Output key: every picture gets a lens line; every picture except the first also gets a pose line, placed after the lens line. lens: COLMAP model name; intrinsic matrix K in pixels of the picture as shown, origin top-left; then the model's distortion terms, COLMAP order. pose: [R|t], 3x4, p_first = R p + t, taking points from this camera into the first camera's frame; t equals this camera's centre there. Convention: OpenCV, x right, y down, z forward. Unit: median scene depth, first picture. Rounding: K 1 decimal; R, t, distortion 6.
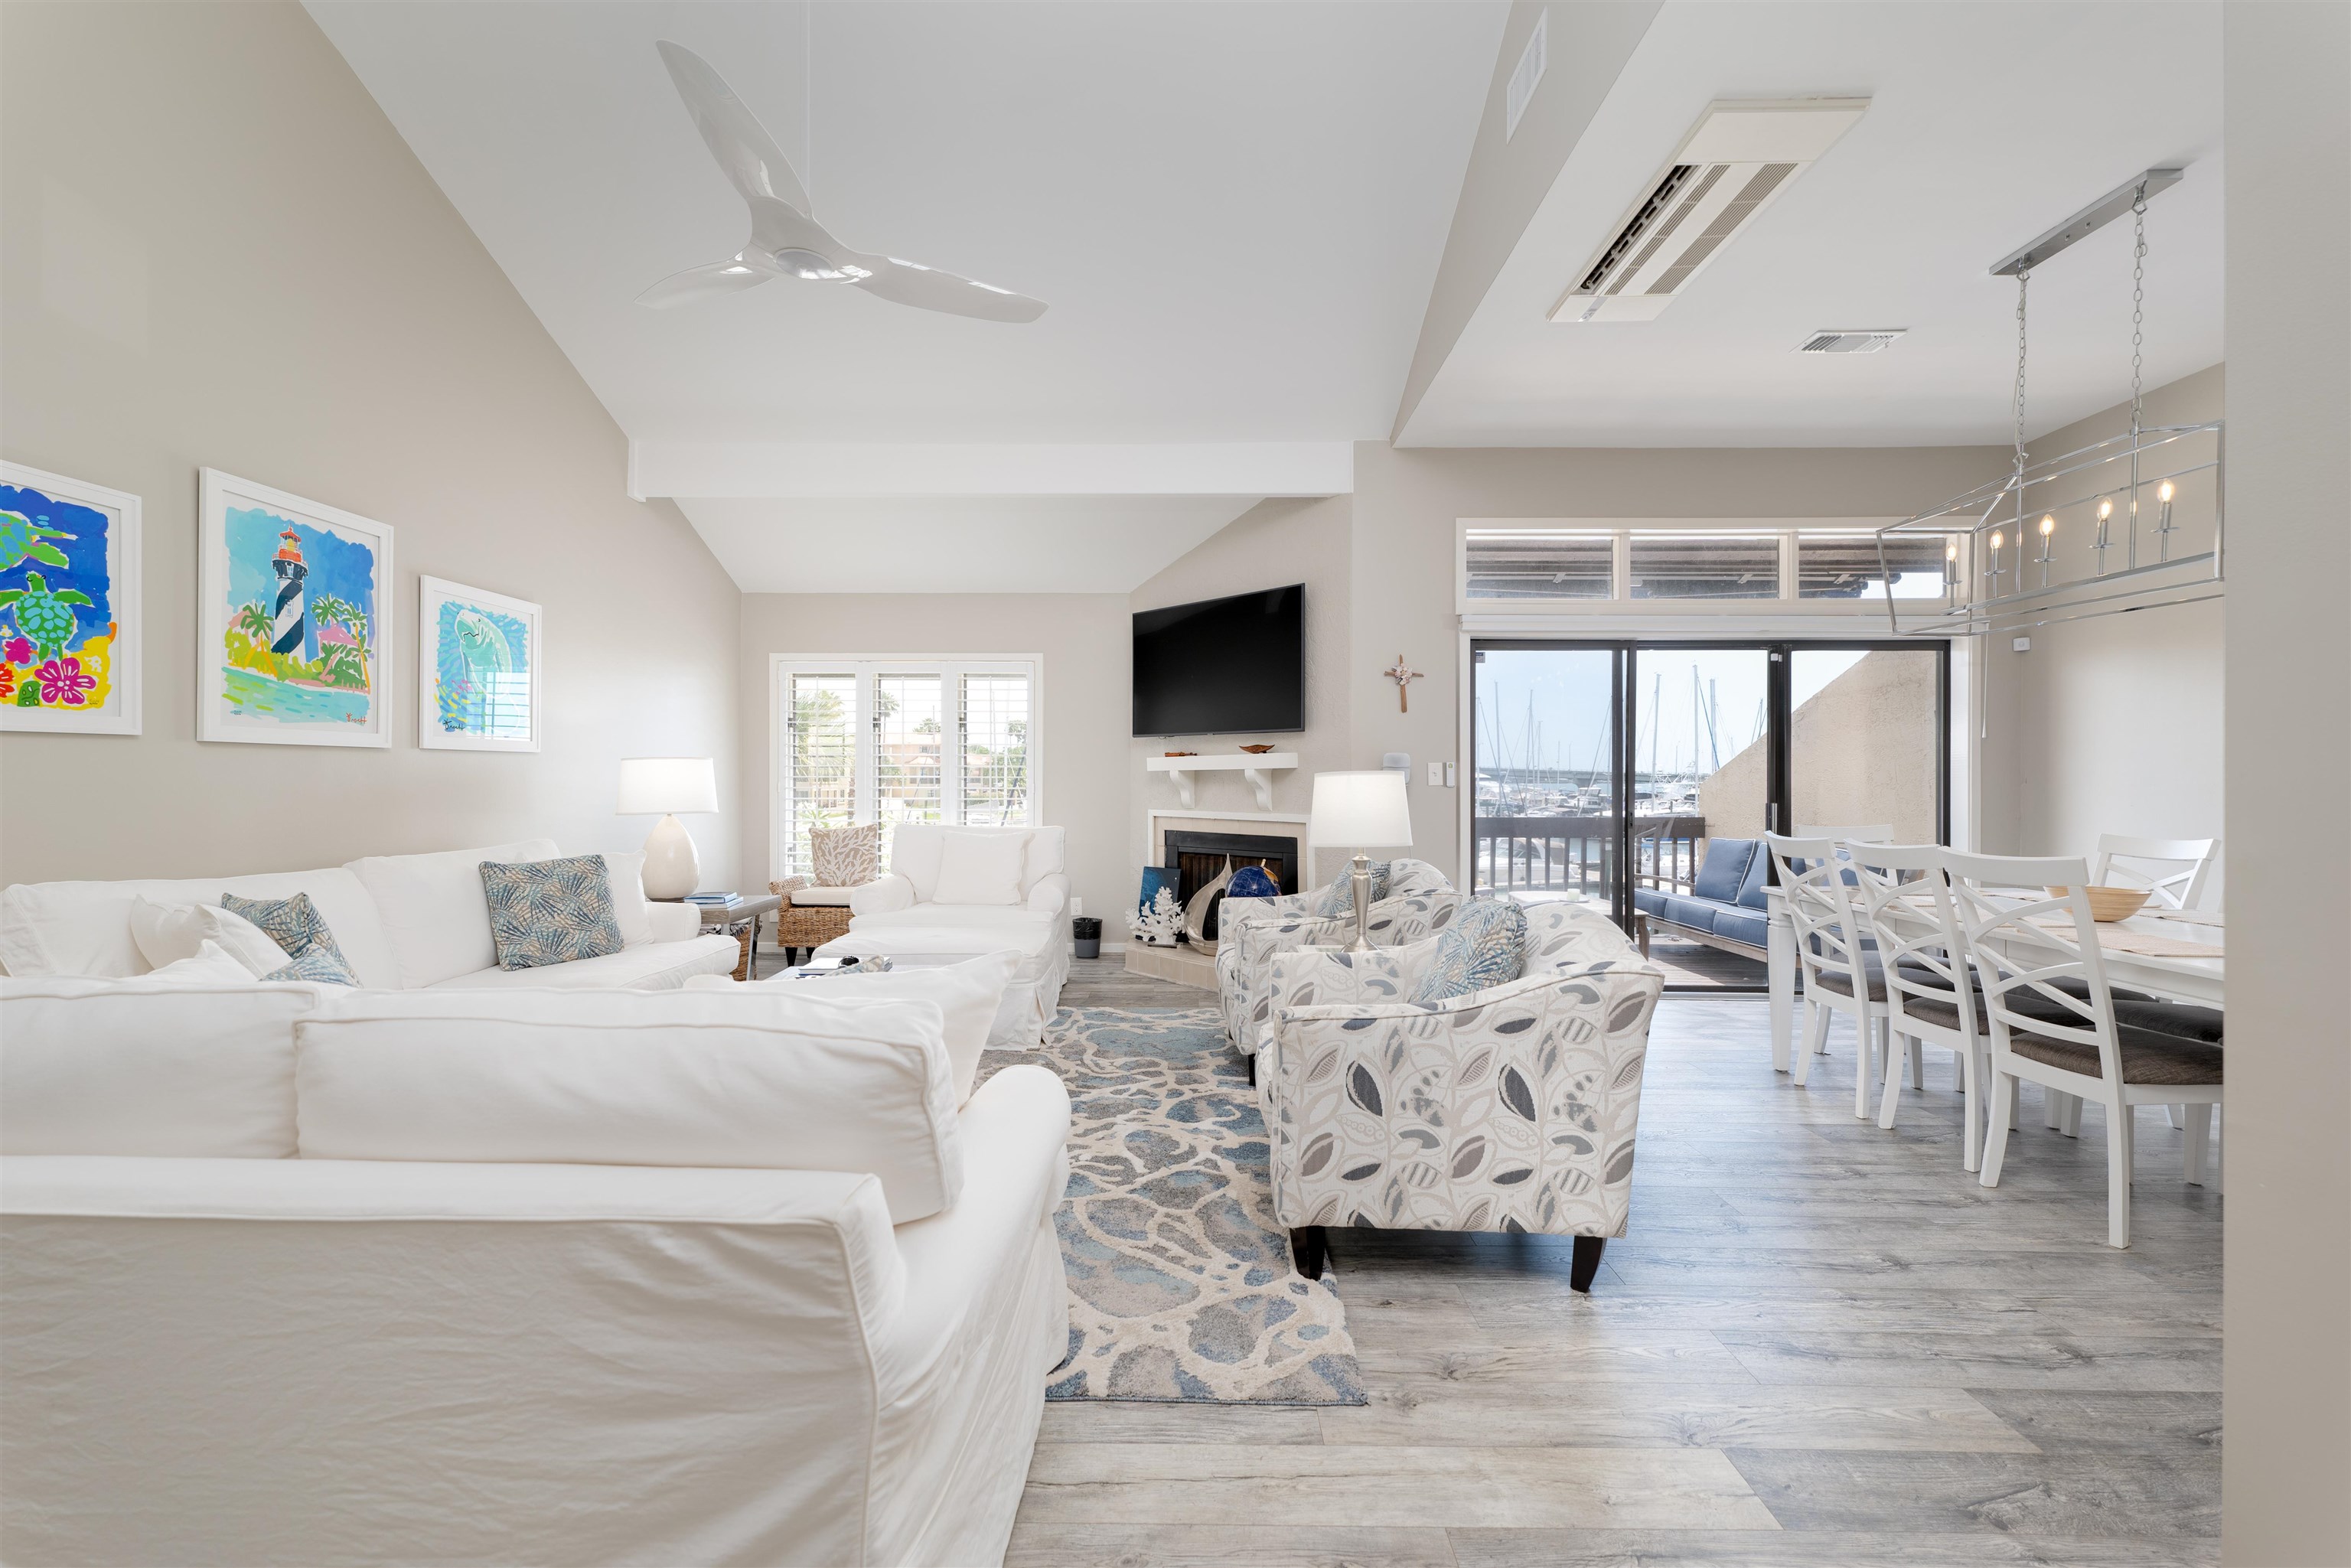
lens RADIAL K [[959.5, 0, 1169.8], [0, 959.5, 780.0], [0, 0, 1]] dist [0.001155, -0.000156]
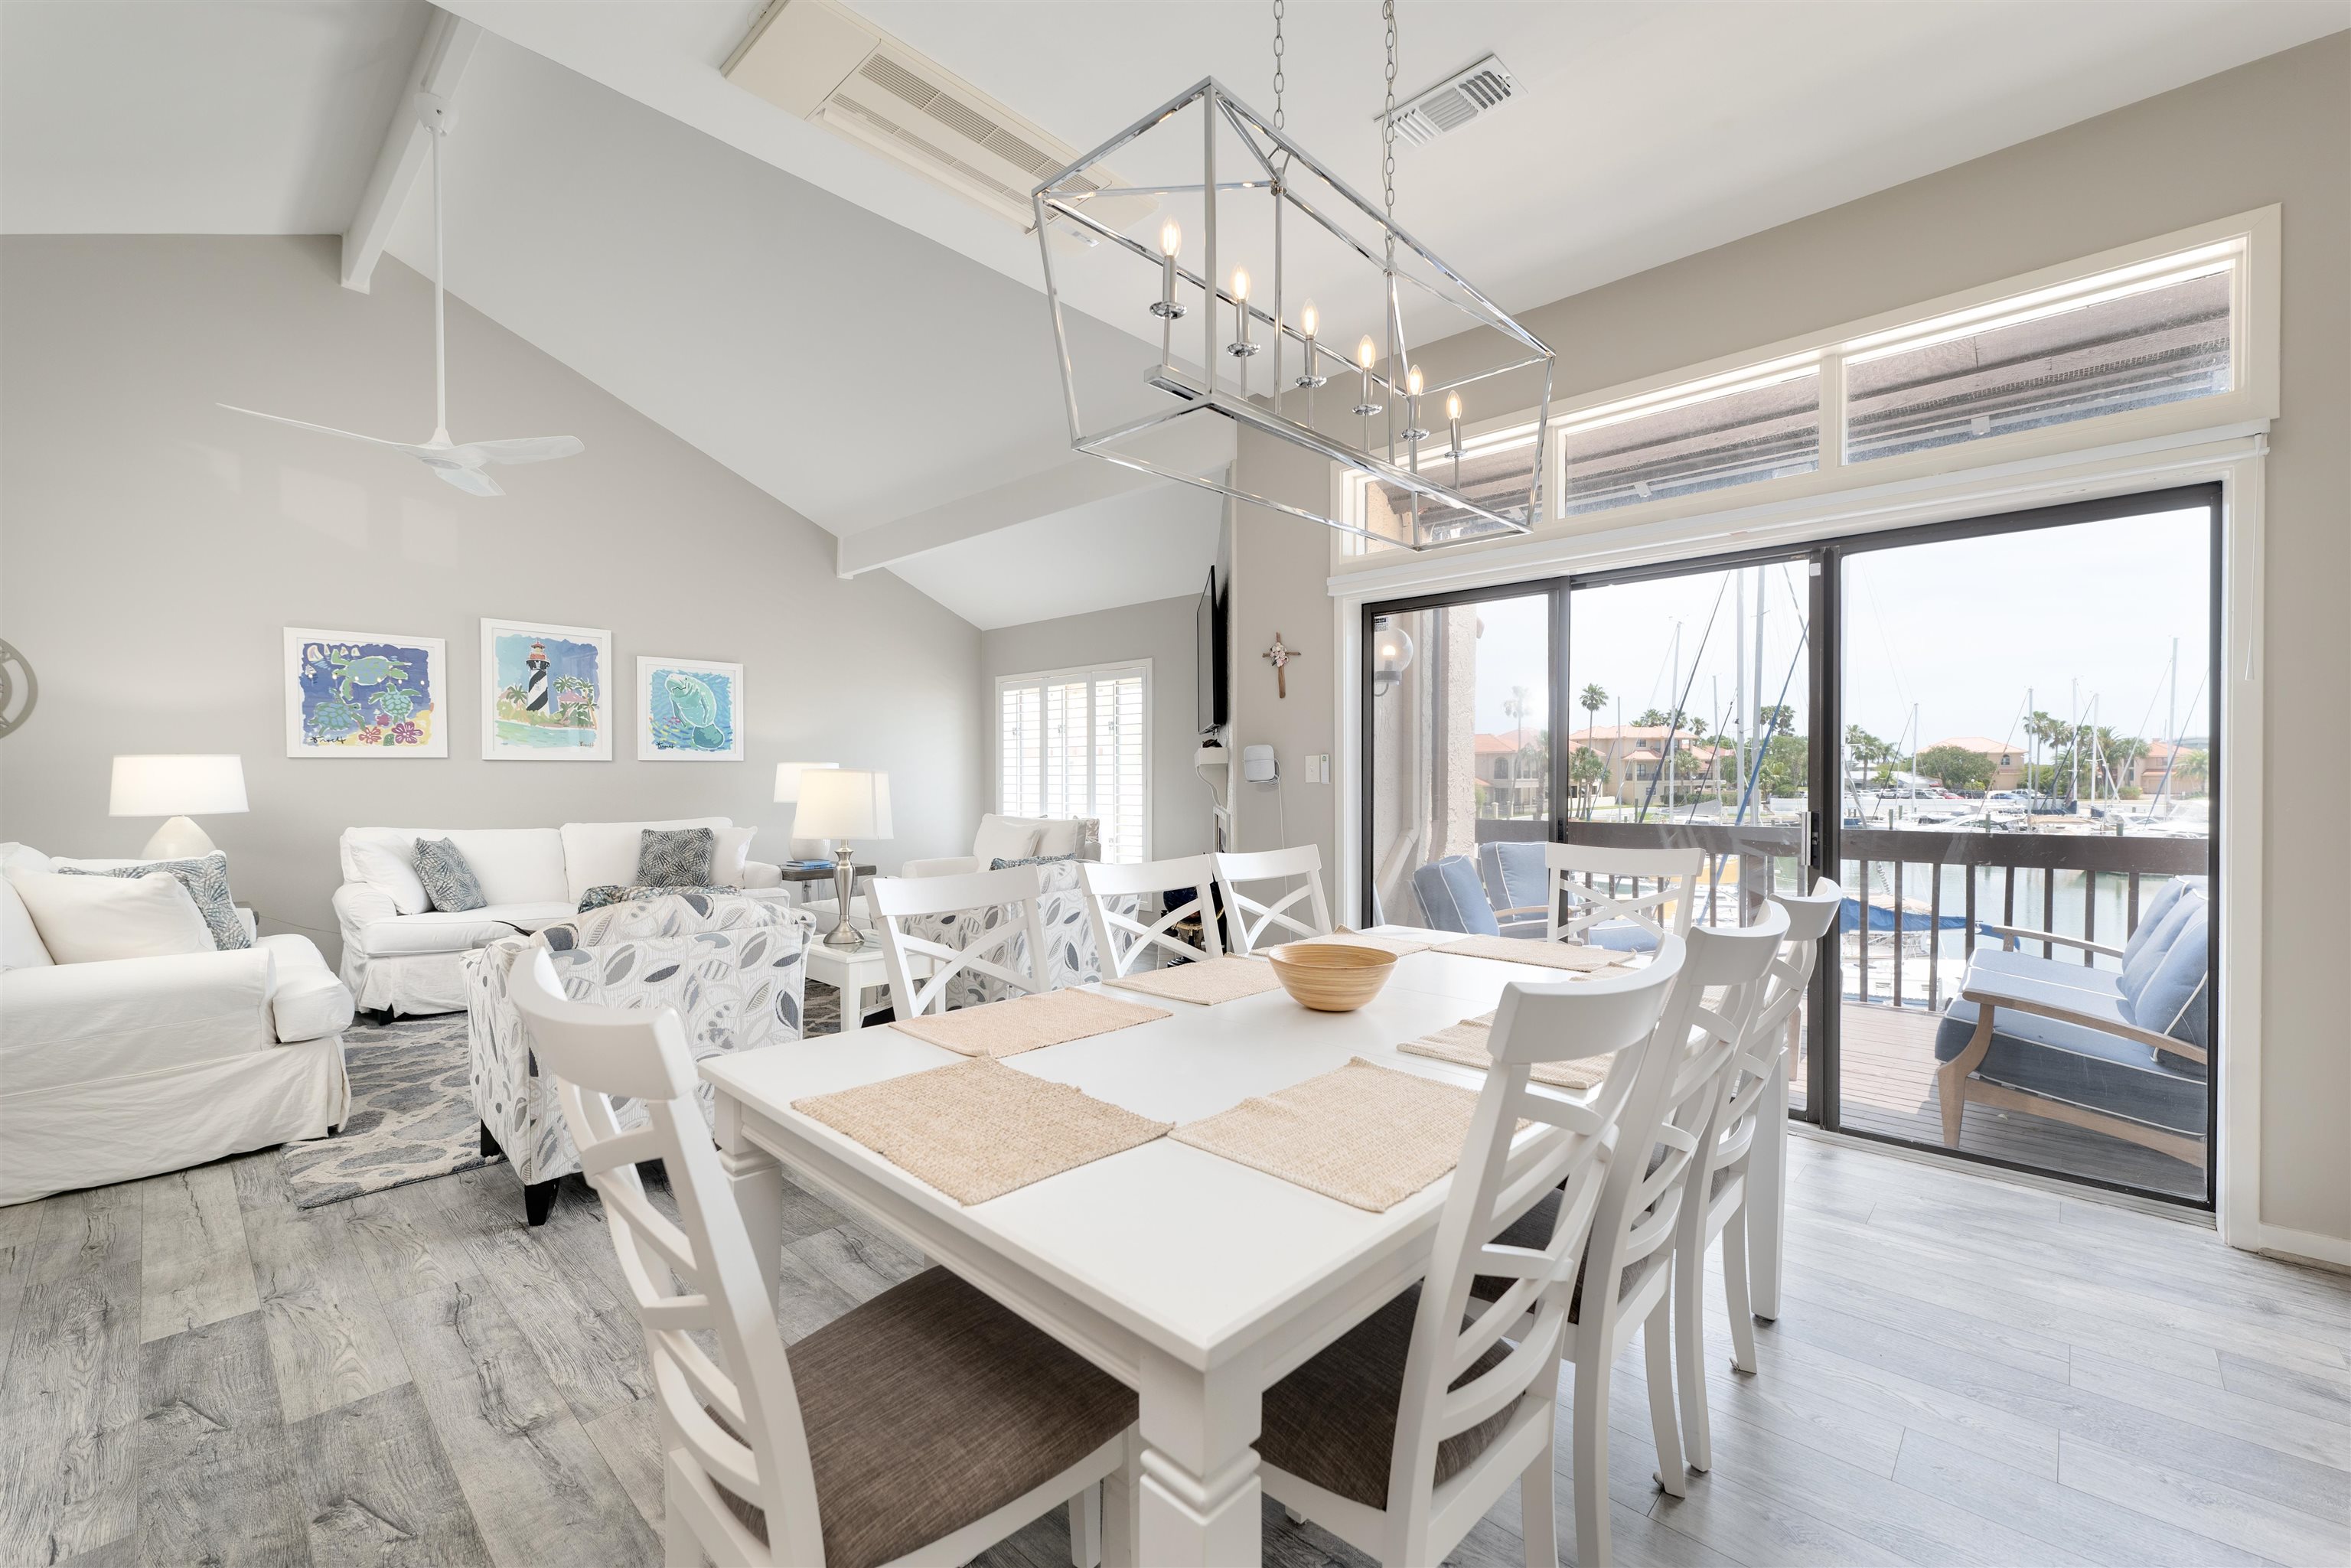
lens RADIAL K [[959.5, 0, 1176.8], [0, 959.5, 778.8], [0, 0, 1]] dist [0.001155, -0.000156]
pose [[0.741407, -0.002961, -0.671049, 1.219138], [0.004465, 0.999990, 0.000520, 0.003444], [0.671041, -0.003382, 0.741413, 0.461314]]
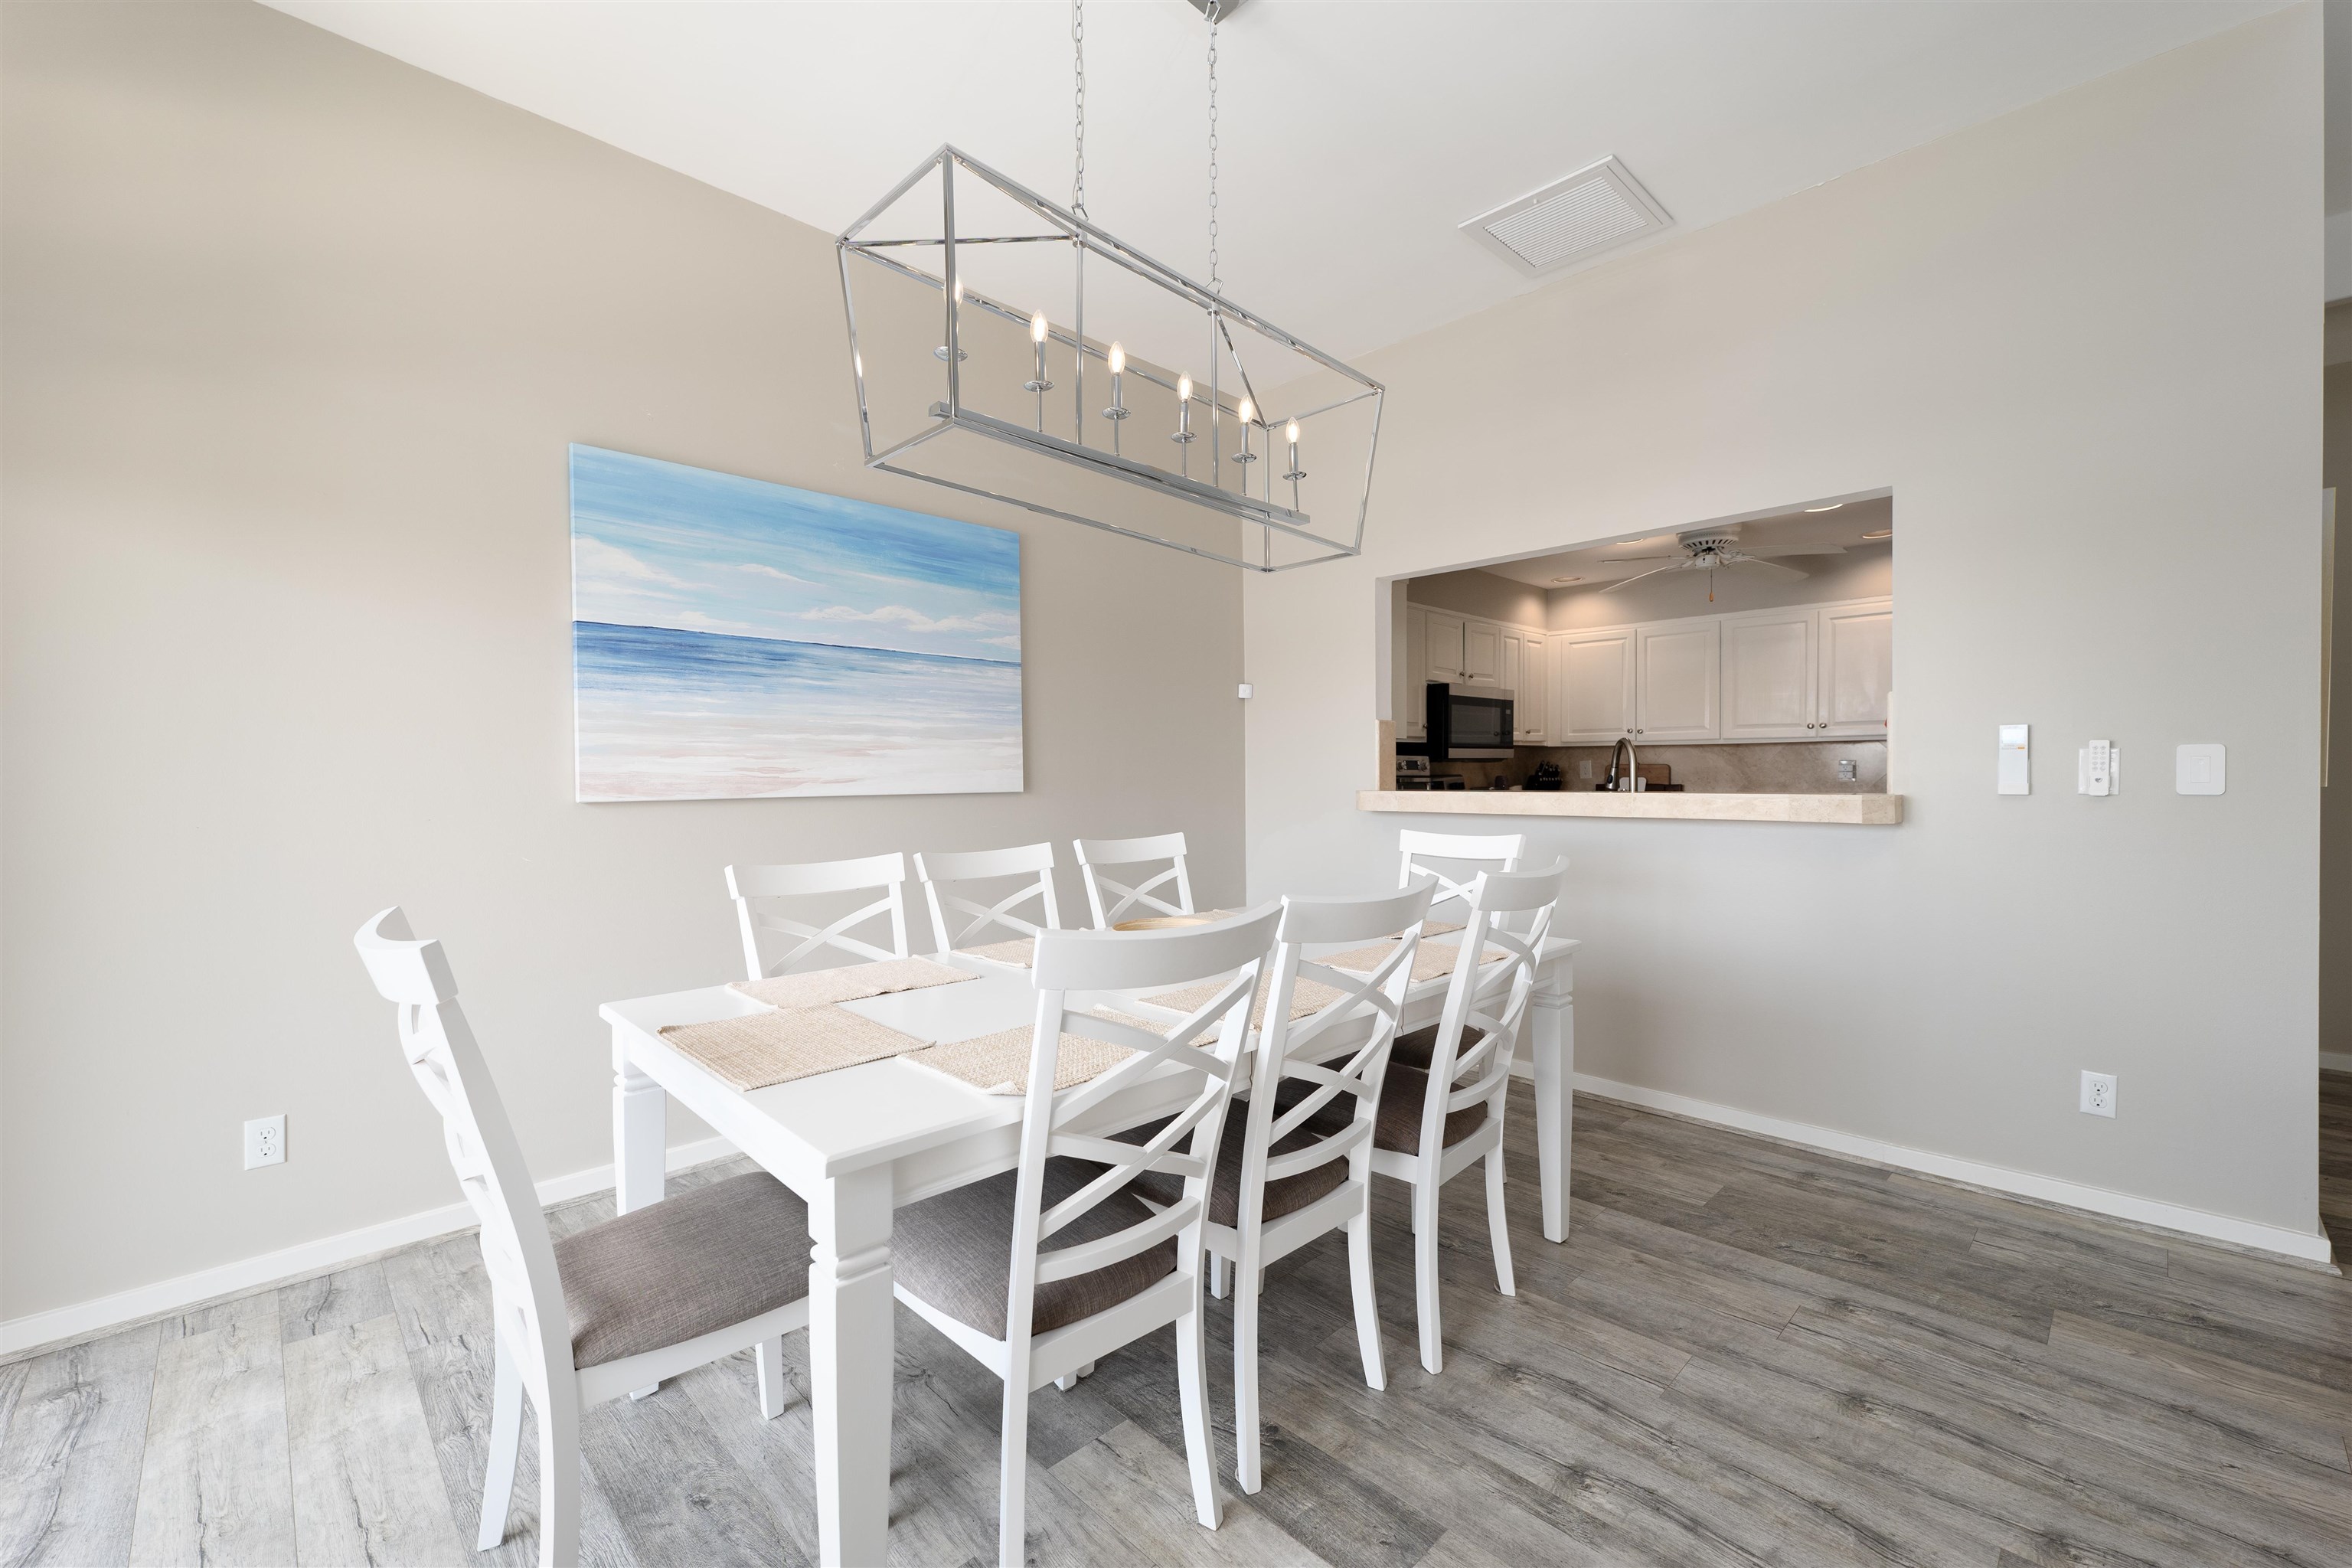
lens RADIAL K [[959.9, 0, 1140.8], [0, 959.9, 797.7], [0, 0, 1]] dist [0.001155, -0.000156]
pose [[-0.702290, -0.018781, 0.711644, 0.455526], [0.005242, 0.999488, 0.031551, -0.008519], [-0.711872, 0.025888, -0.701832, 1.427564]]
